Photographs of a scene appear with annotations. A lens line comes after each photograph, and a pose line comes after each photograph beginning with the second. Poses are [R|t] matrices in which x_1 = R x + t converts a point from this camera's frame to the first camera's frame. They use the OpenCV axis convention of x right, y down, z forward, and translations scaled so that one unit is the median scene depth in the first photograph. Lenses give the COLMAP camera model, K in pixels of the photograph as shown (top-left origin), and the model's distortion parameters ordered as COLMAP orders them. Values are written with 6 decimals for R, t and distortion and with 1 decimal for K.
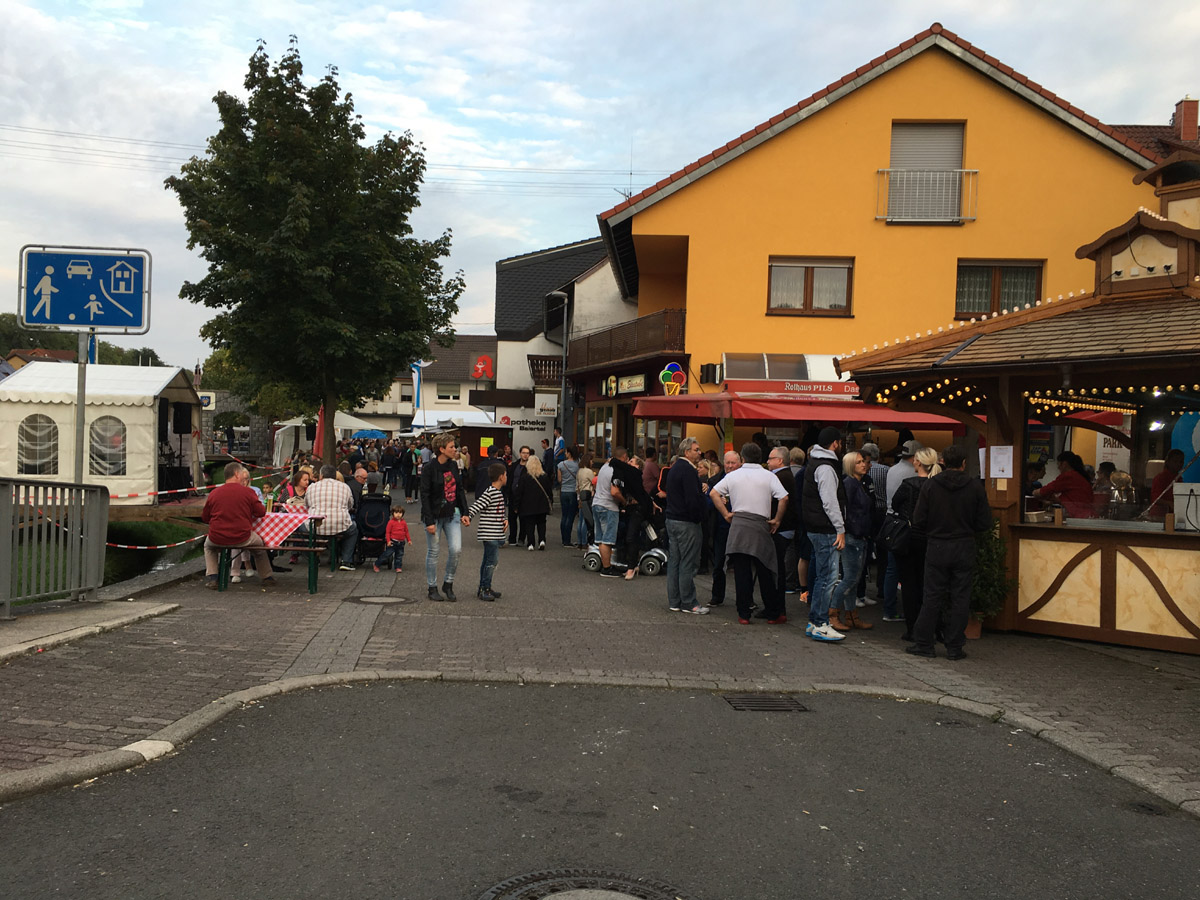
lens RADIAL K [[1001.6, 0, 596.4], [0, 1001.6, 509.3], [0, 0, 1]] dist [0.065685, -0.074658]
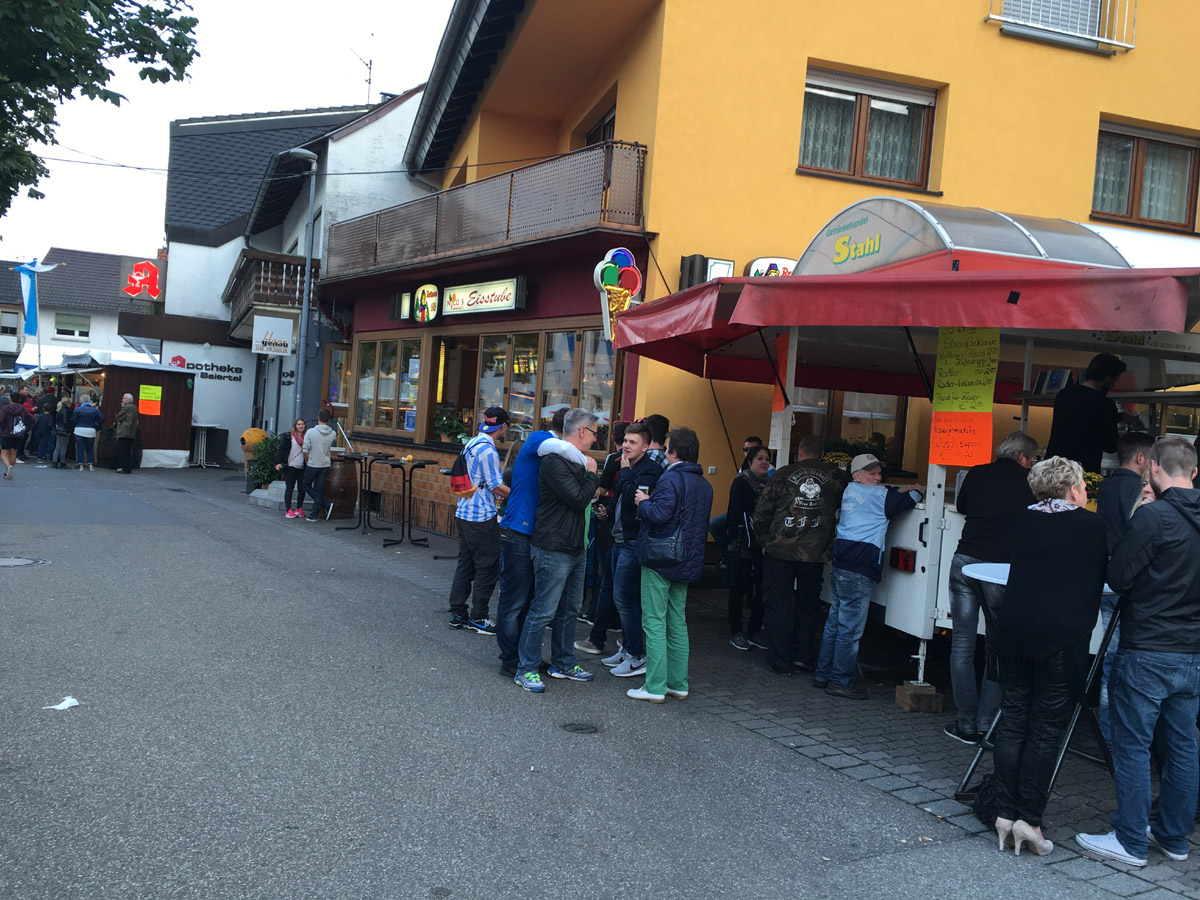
lens RADIAL K [[1001.6, 0, 585.2], [0, 1001.6, 473.1], [0, 0, 1]] dist [0.065685, -0.074658]
pose [[0.944542, 0.028498, 0.327152, -0.110872], [-0.026031, 0.999590, -0.011917, -0.029456], [-0.327358, 0.002740, 0.944896, 0.580768]]
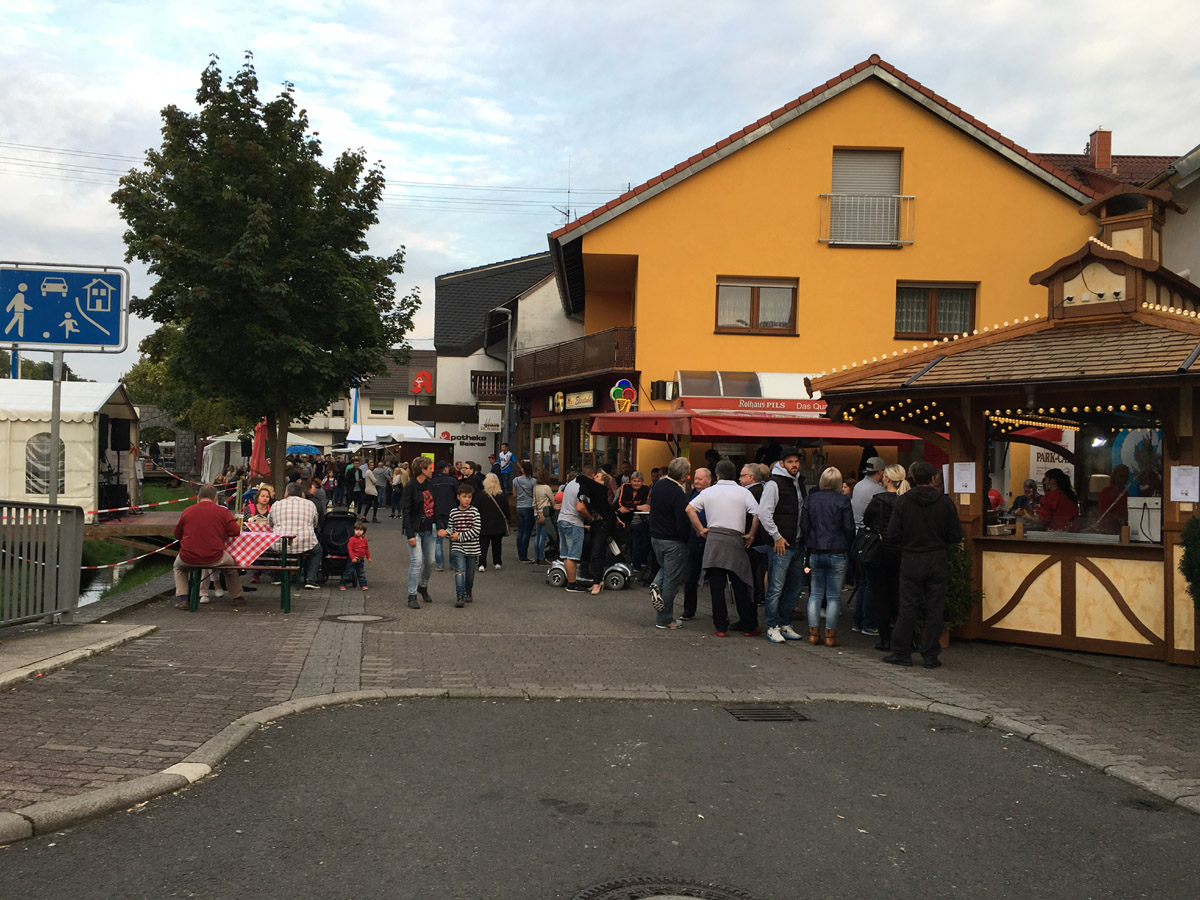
lens RADIAL K [[1001.6, 0, 595.1], [0, 1001.6, 505.1], [0, 0, 1]] dist [0.065685, -0.074658]
pose [[0.997536, -0.006445, 0.069862, -0.026158], [0.007722, 0.999808, -0.018018, -0.001229], [-0.069732, 0.018513, 0.997394, -0.006893]]
